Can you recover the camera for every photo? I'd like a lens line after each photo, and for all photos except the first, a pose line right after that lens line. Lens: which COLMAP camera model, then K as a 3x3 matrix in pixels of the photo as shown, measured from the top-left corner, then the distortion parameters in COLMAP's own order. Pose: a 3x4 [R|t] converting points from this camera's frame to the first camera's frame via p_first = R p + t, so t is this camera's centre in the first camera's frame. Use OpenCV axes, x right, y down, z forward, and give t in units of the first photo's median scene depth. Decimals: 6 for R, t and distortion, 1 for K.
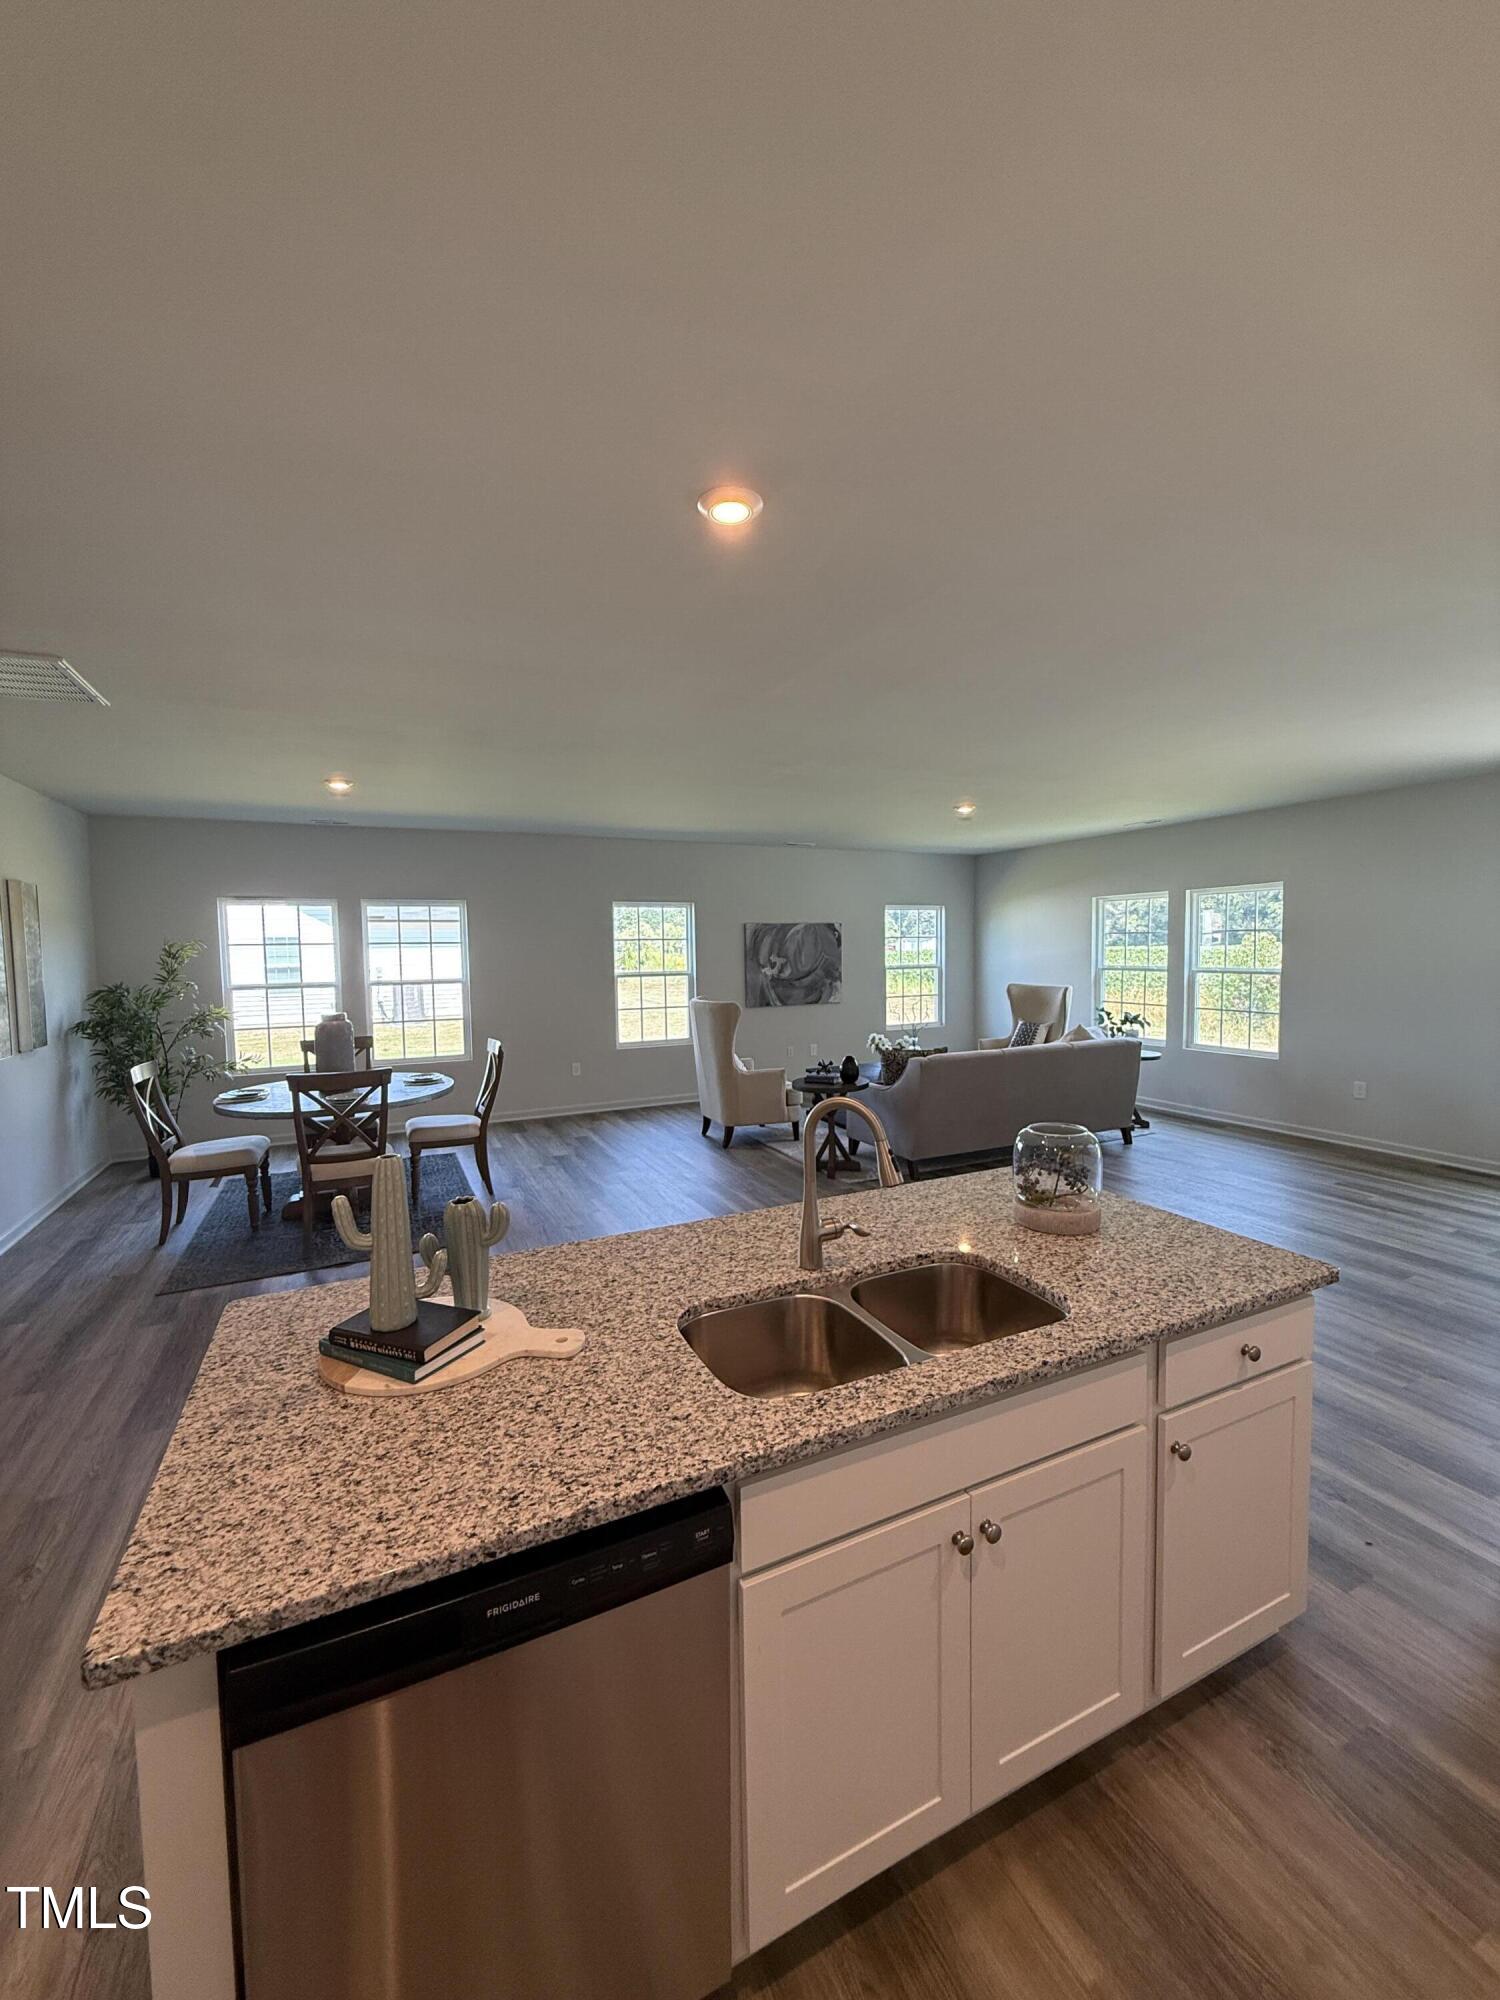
lens RADIAL K [[799.0, 0, 753.6], [0, 799.0, 993.7], [0, 0, 1]] dist [0.000788, -0.000046]
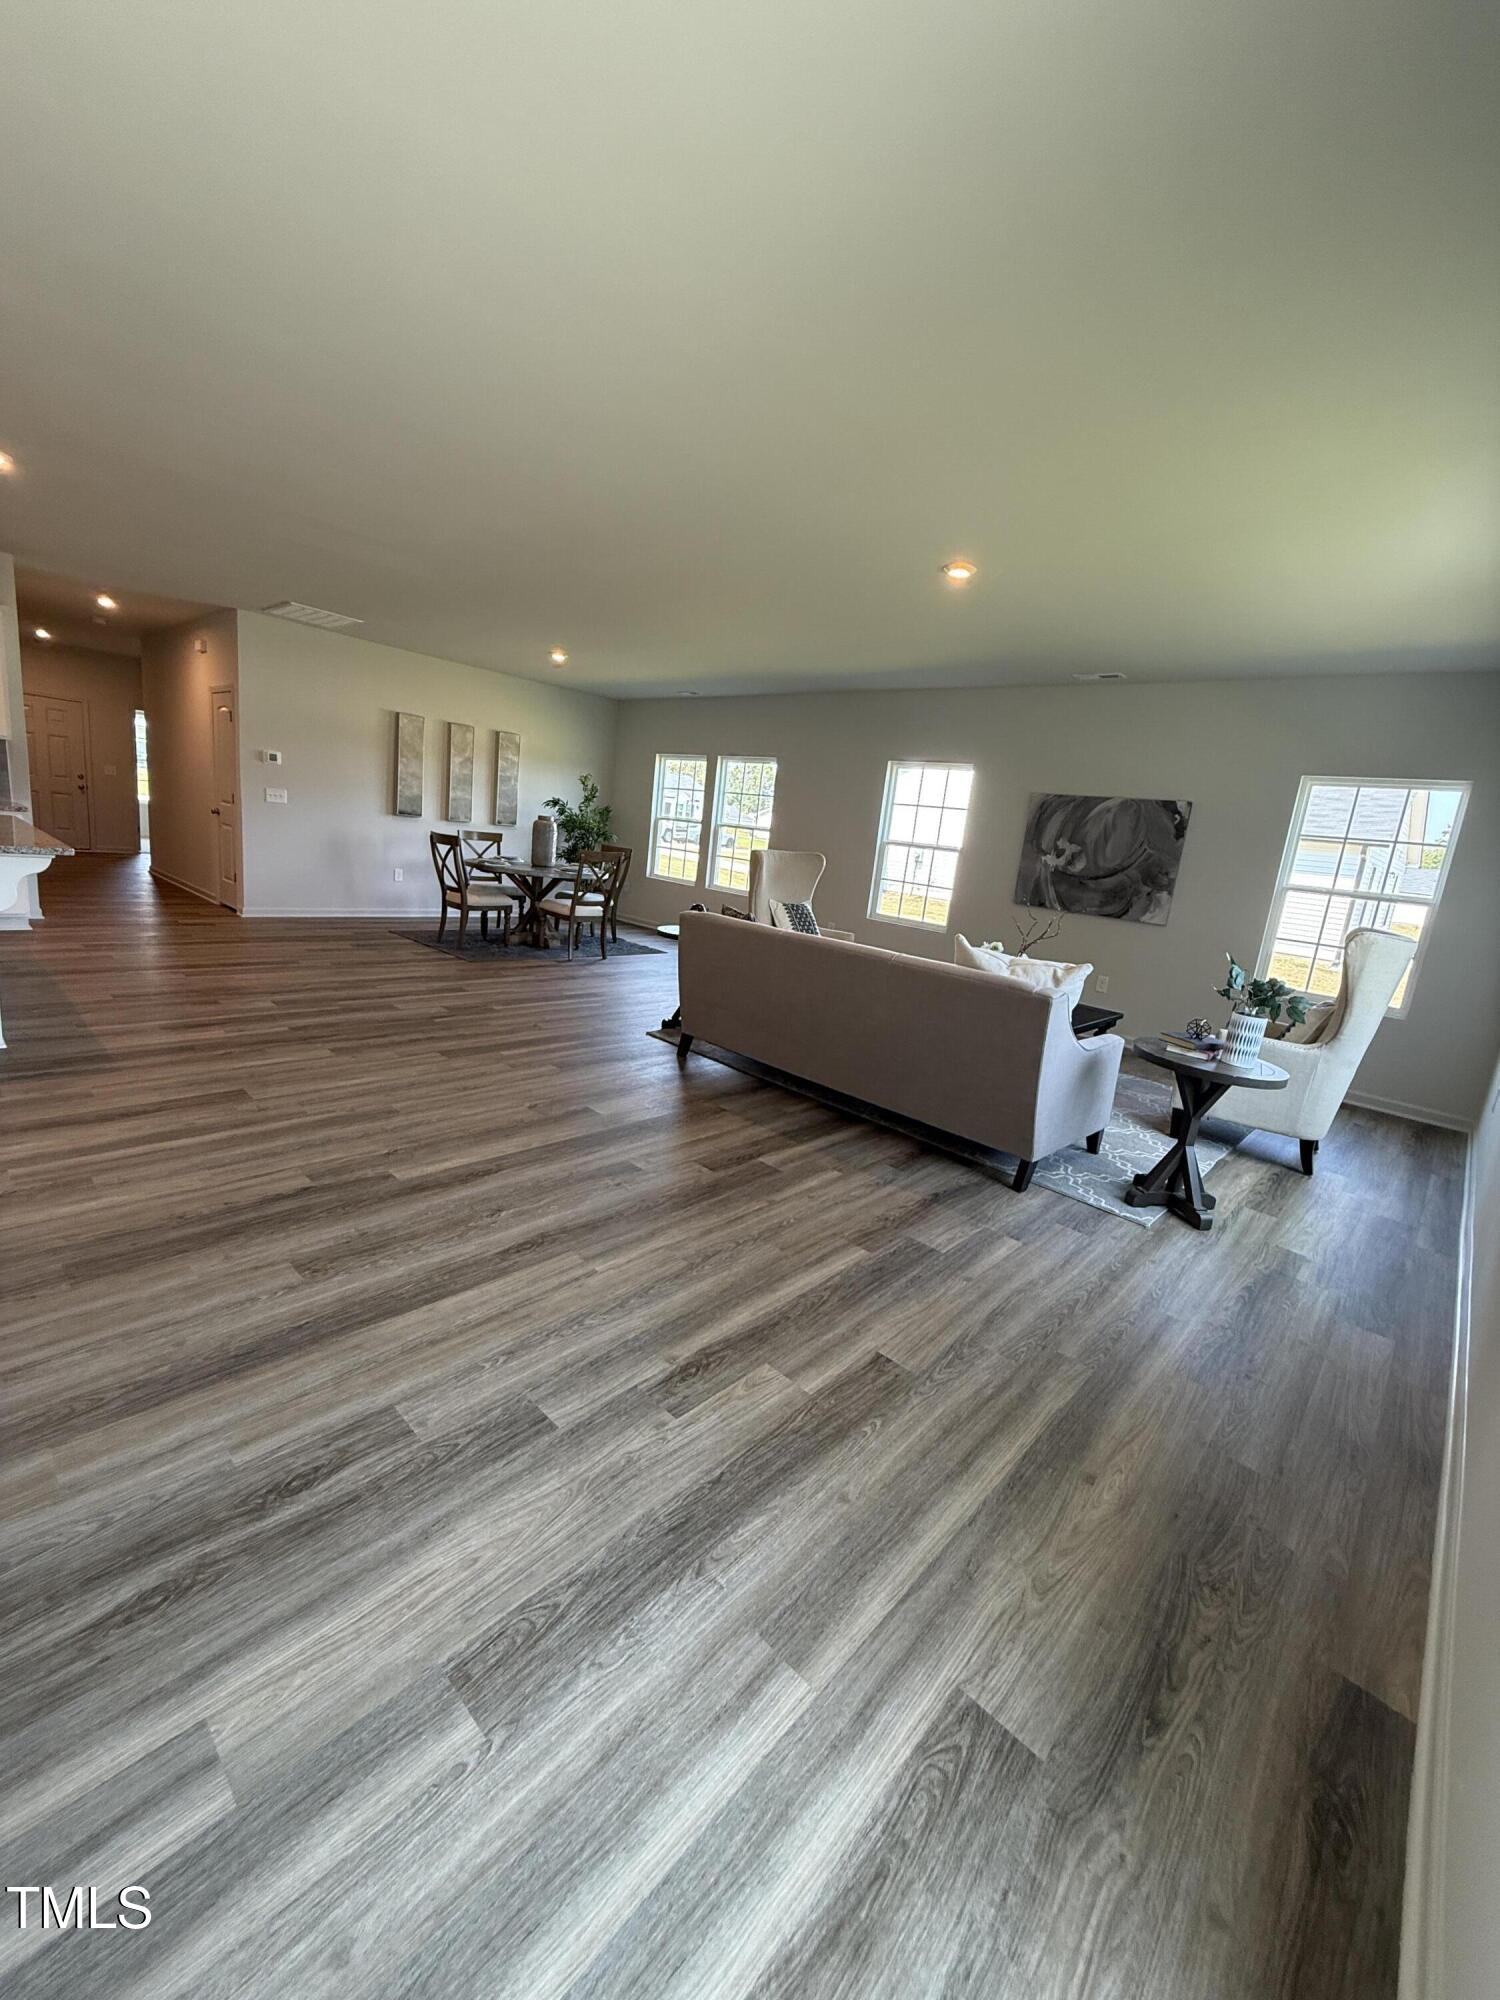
lens RADIAL K [[799.0, 0, 766.5], [0, 799.0, 1011.0], [0, 0, 1]] dist [0.000788, -0.000046]
pose [[0.376343, 0.262161, -0.888616, 0.760158], [-0.164977, 0.962764, 0.214166, -0.010252], [0.911674, 0.066001, 0.405580, 0.566697]]
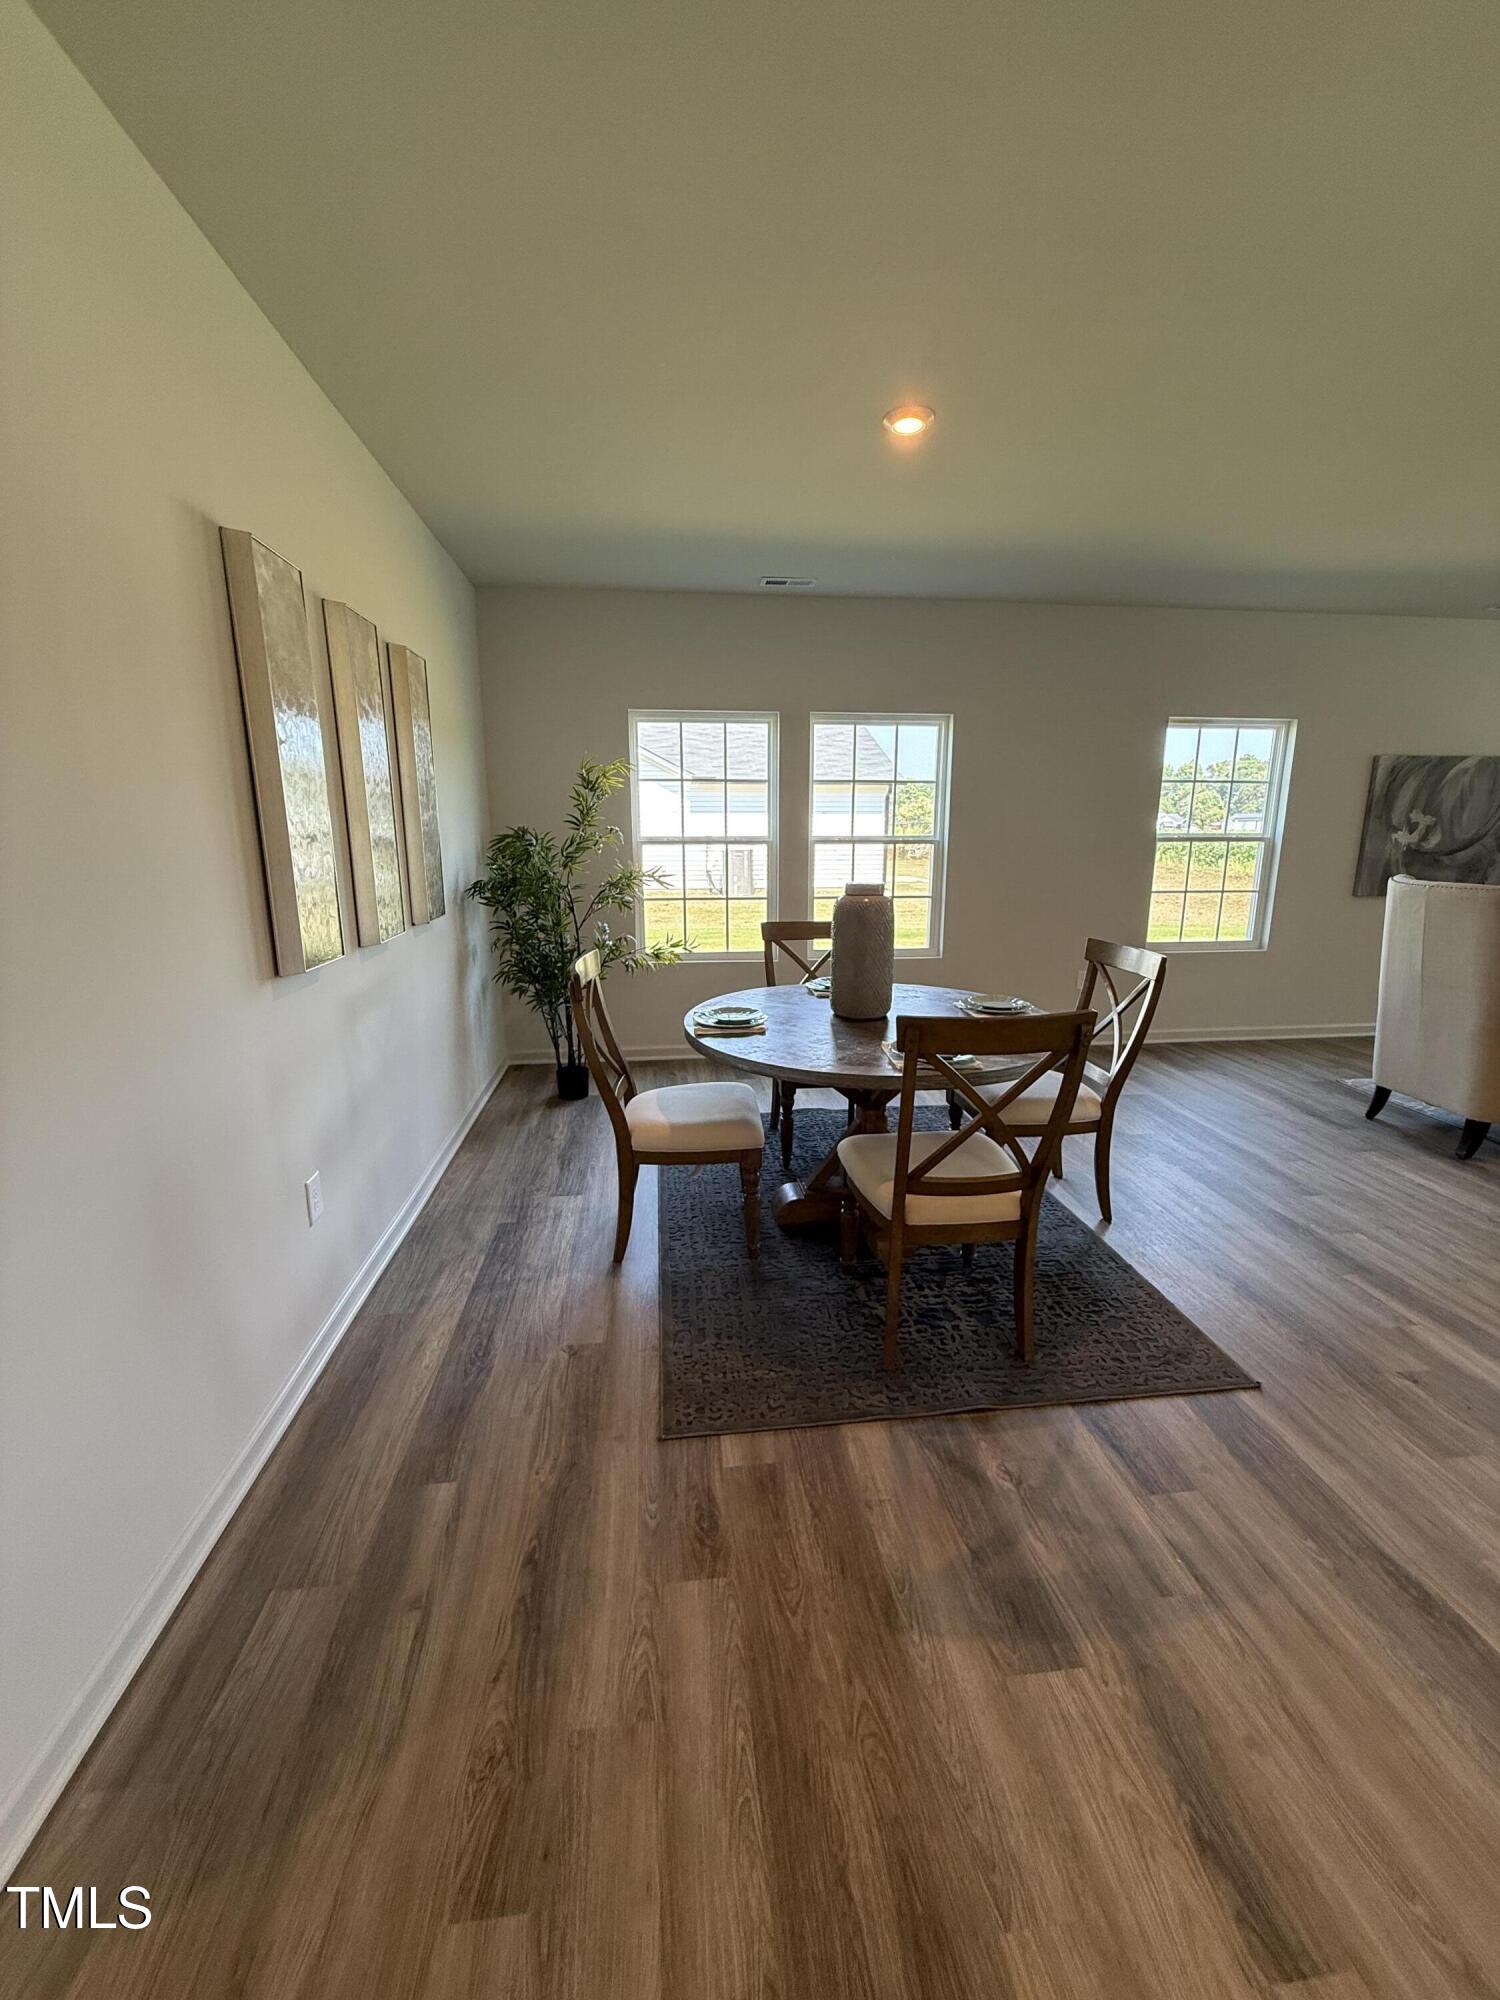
lens RADIAL K [[799.0, 0, 752.5], [0, 799.0, 996.9], [0, 0, 1]] dist [0.000788, -0.000046]
pose [[0.944674, 0.082579, -0.317446, -0.298587], [-0.032370, 0.986537, 0.160304, 0.011826], [0.326410, -0.141159, 0.934629, 0.317692]]
